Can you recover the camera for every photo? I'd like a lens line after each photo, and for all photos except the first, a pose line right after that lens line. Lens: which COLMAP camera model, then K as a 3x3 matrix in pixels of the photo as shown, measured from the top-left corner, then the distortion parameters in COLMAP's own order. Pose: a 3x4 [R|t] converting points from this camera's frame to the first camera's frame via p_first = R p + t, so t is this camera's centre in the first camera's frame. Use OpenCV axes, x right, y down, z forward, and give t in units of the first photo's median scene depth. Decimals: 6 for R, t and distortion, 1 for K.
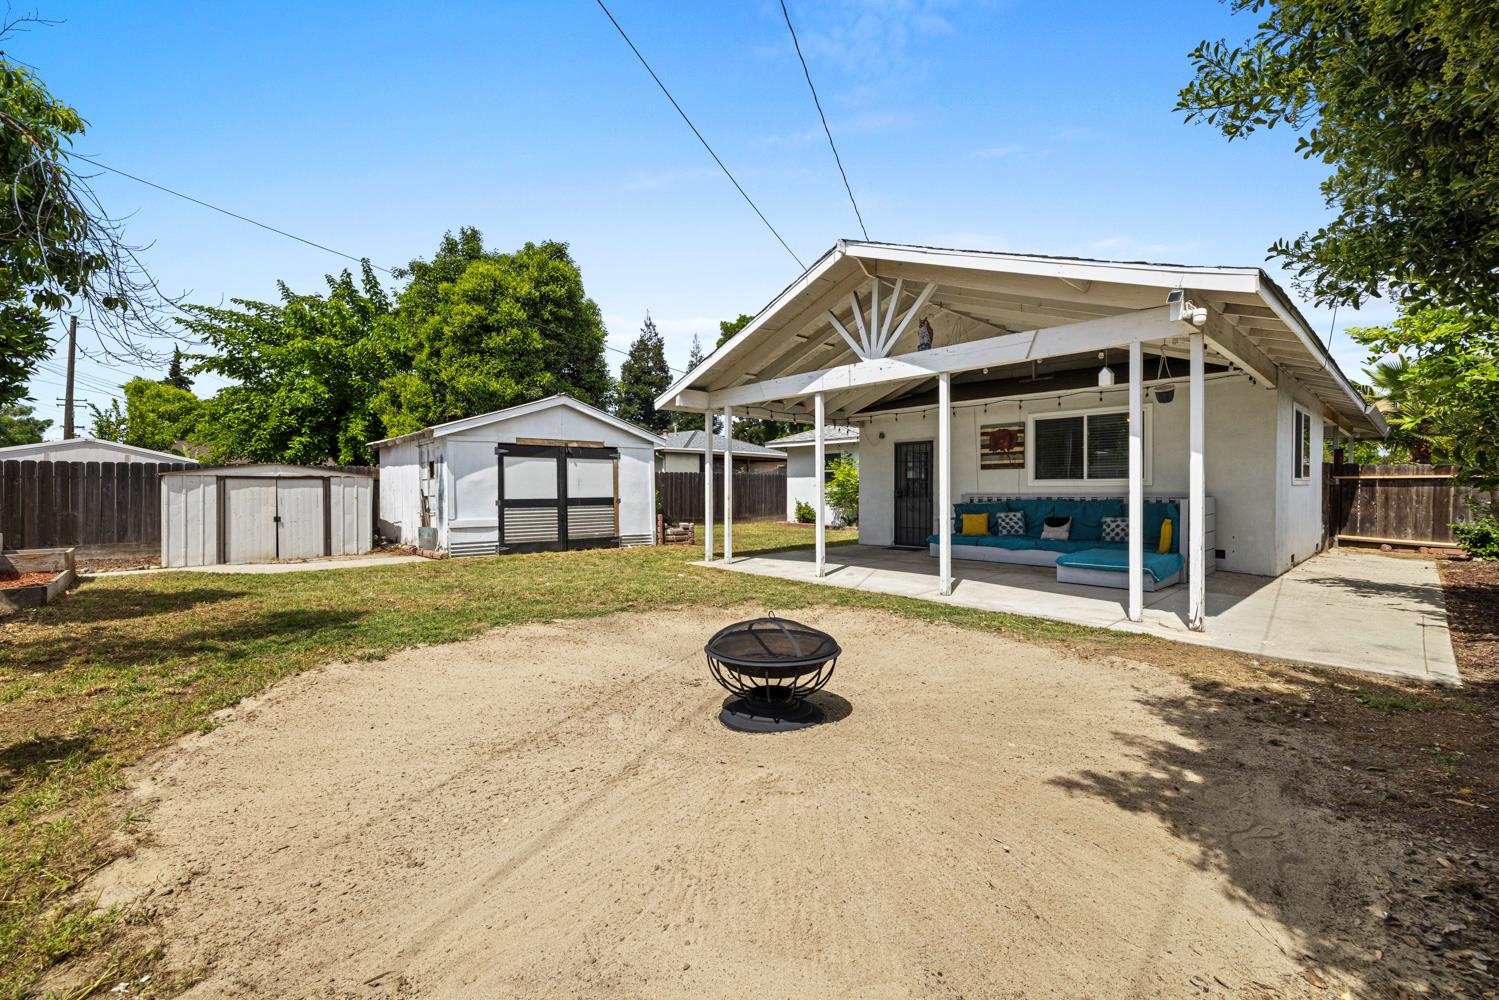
lens RADIAL K [[631.0, 0, 745.9], [0, 631.0, 489.5], [0, 0, 1]] dist [0.000540, -0.000446]
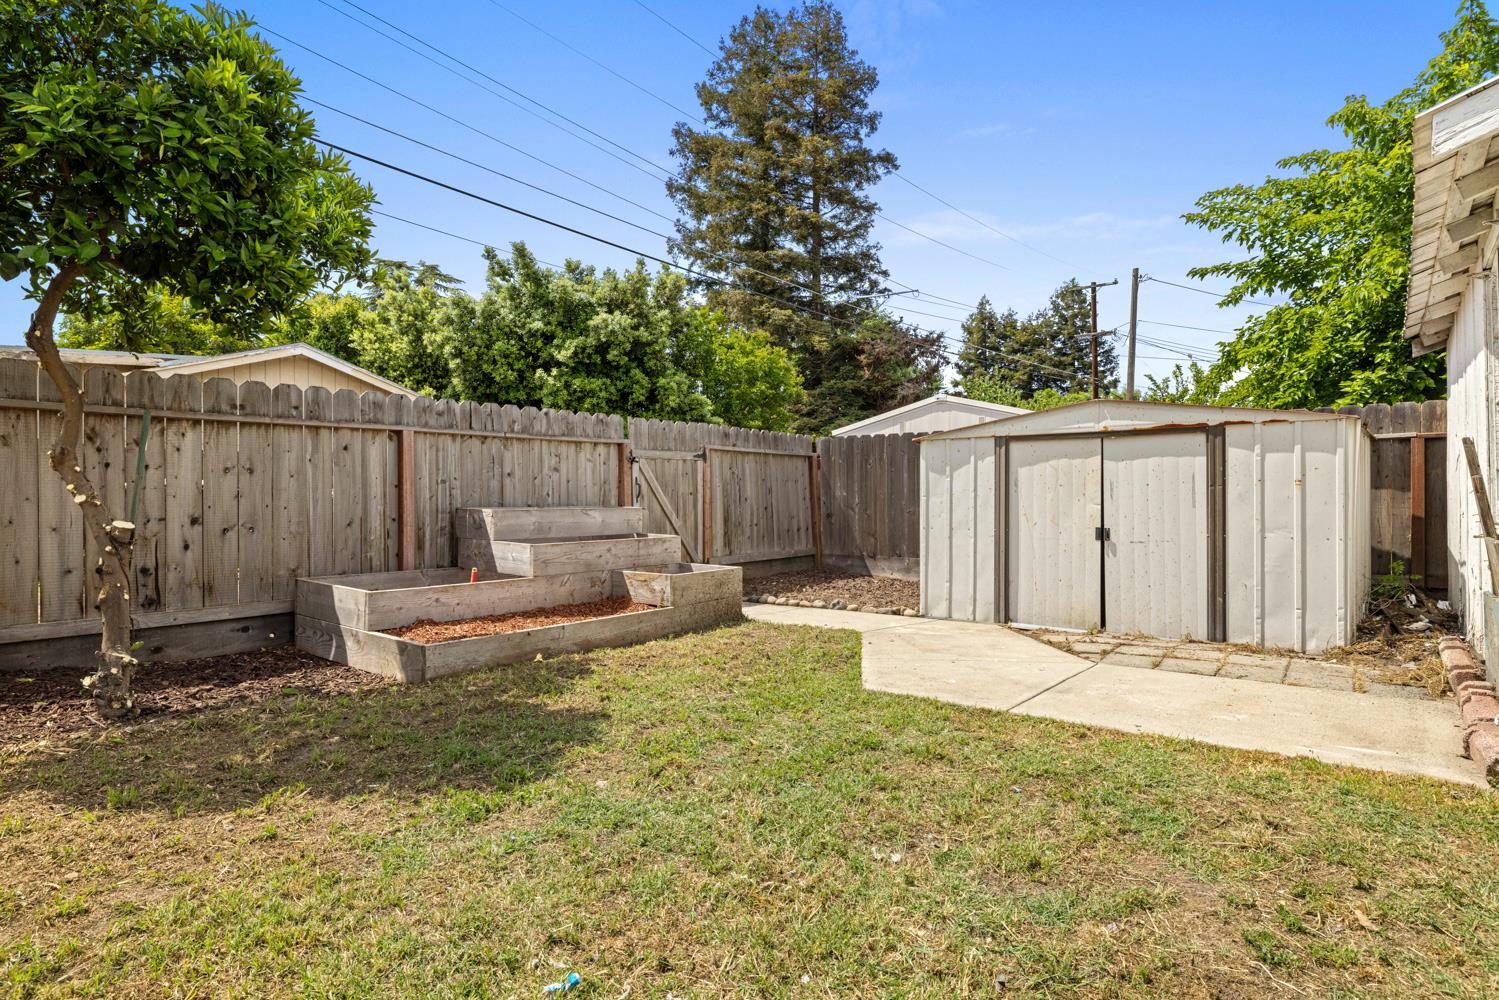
lens RADIAL K [[799.1, 0, 749.5], [0, 799.1, 500.0], [0, 0, 1]] dist [0.001627, 0.000122]
pose [[0.166113, 0.009125, -0.986064, -0.252698], [0.005493, 0.999933, 0.010179, 0.017206], [0.986091, -0.007107, 0.166052, 0.656907]]
